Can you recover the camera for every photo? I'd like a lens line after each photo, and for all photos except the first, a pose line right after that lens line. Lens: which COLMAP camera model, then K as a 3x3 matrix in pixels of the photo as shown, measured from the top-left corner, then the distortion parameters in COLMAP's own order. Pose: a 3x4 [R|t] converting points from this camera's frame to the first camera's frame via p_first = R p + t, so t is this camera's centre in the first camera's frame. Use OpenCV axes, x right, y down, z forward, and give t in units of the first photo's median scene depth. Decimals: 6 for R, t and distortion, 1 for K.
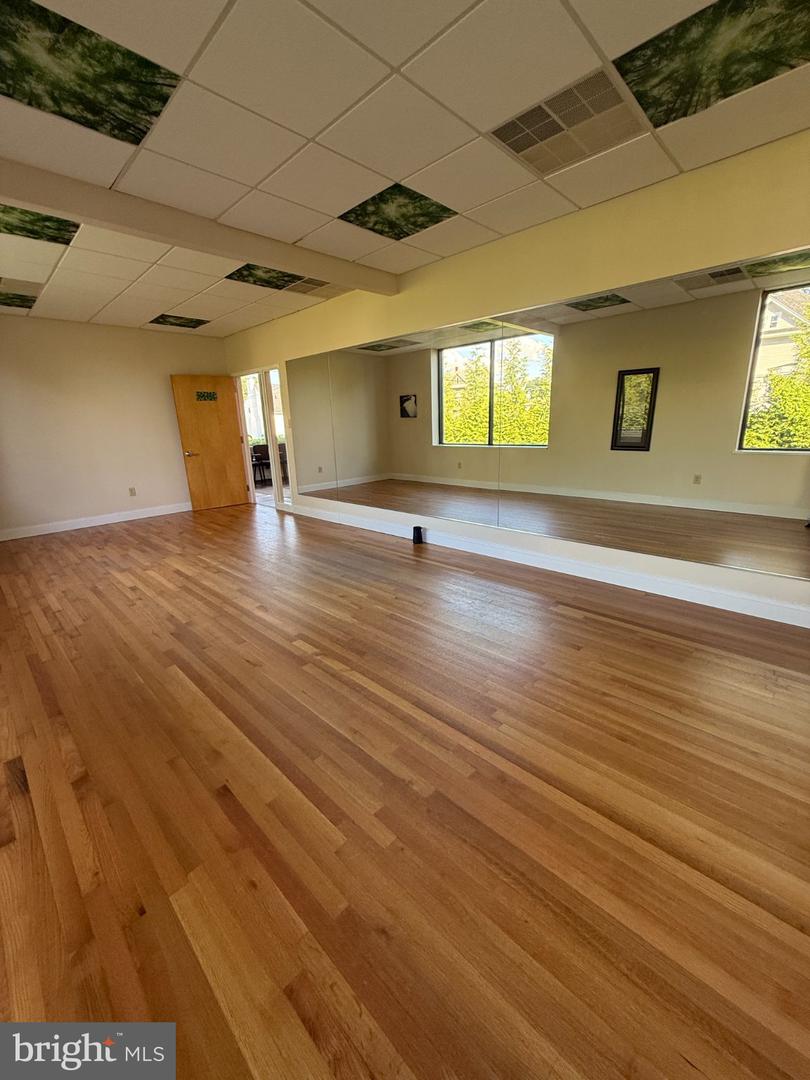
lens RADIAL K [[432.6, 0, 404.8], [0, 432.6, 533.7], [0, 0, 1]] dist [0.009760, -0.001306]
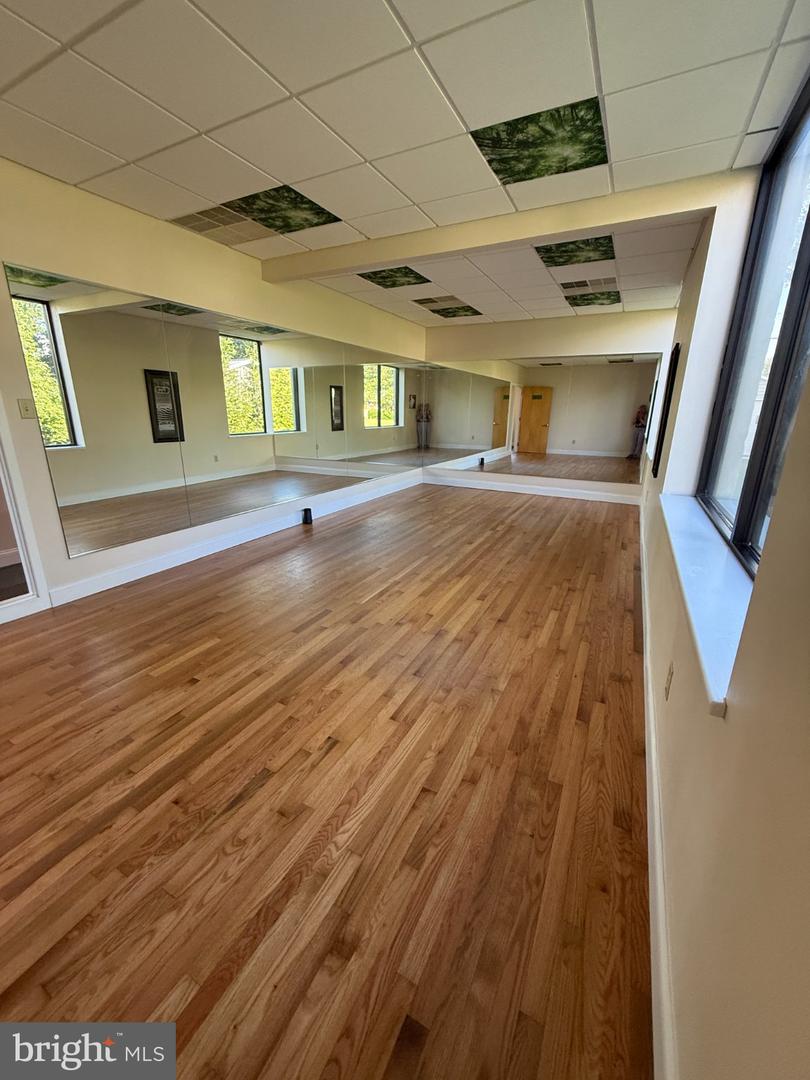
lens RADIAL K [[432.6, 0, 400.6], [0, 432.6, 540.8], [0, 0, 1]] dist [0.009760, -0.001306]
pose [[-0.290252, -0.250869, 0.923481, -1.361924], [0.244060, 0.913707, 0.324923, -0.304125], [-0.925304, 0.319695, -0.203978, 1.301504]]
